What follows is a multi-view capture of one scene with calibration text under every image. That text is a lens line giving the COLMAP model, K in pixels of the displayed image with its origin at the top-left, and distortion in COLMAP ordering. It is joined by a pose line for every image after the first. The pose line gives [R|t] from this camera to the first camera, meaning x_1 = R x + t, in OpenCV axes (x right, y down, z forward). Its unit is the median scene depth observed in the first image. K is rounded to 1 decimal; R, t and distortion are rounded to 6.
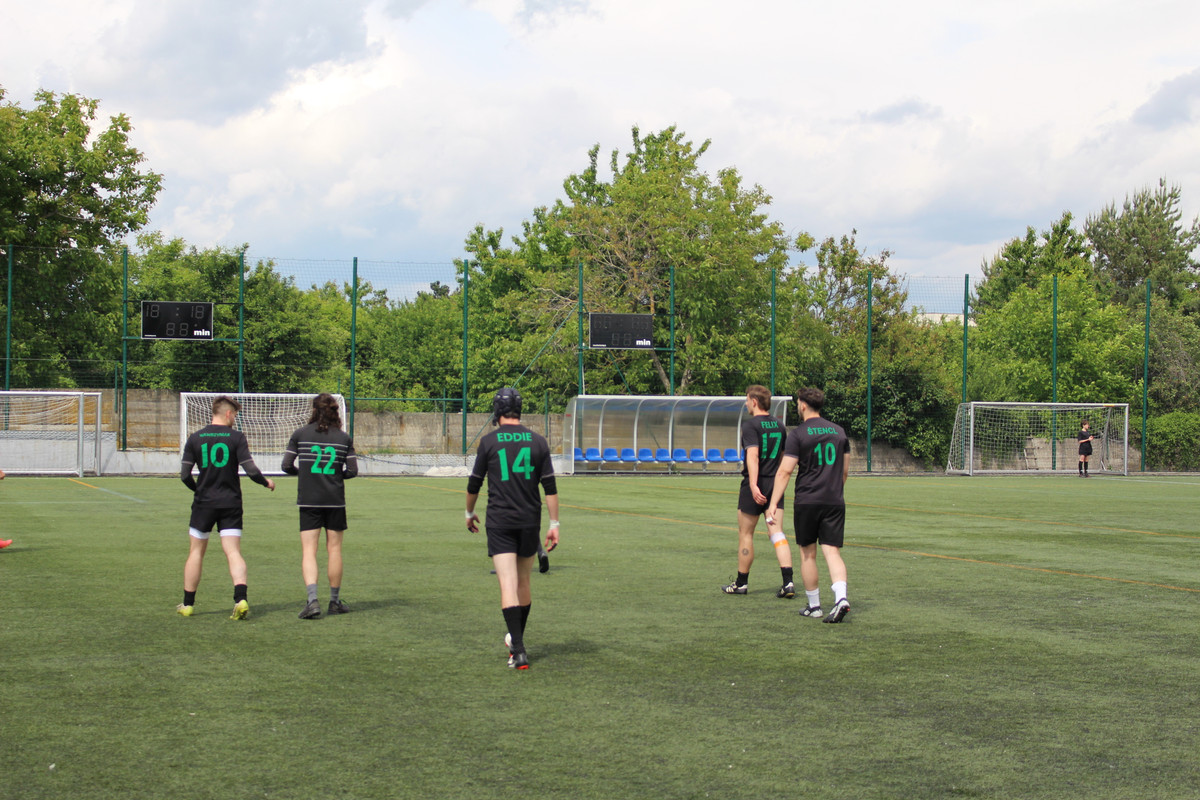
lens RADIAL K [[2263.3, 0, 600.0], [0, 2263.3, 400.0], [0, 0, 1]] dist [0.046539, 0.273186]
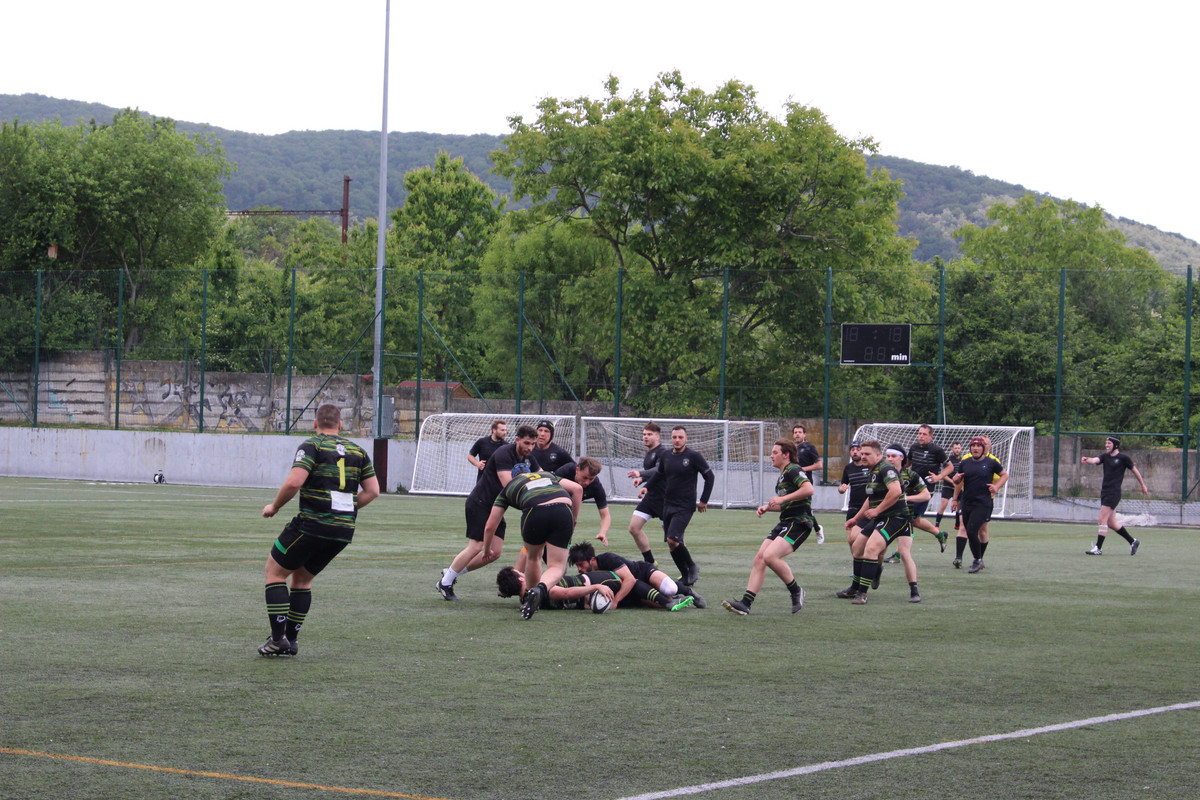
lens RADIAL K [[2930.5, 0, 600.0], [0, 2930.5, 400.0], [0, 0, 1]] dist [0.052514, 0.074935]
pose [[0.625002, -0.001940, -0.780620, 0.667948], [-0.016700, 0.999735, -0.015856, 0.007929], [0.780444, 0.022946, 0.624804, 0.171849]]
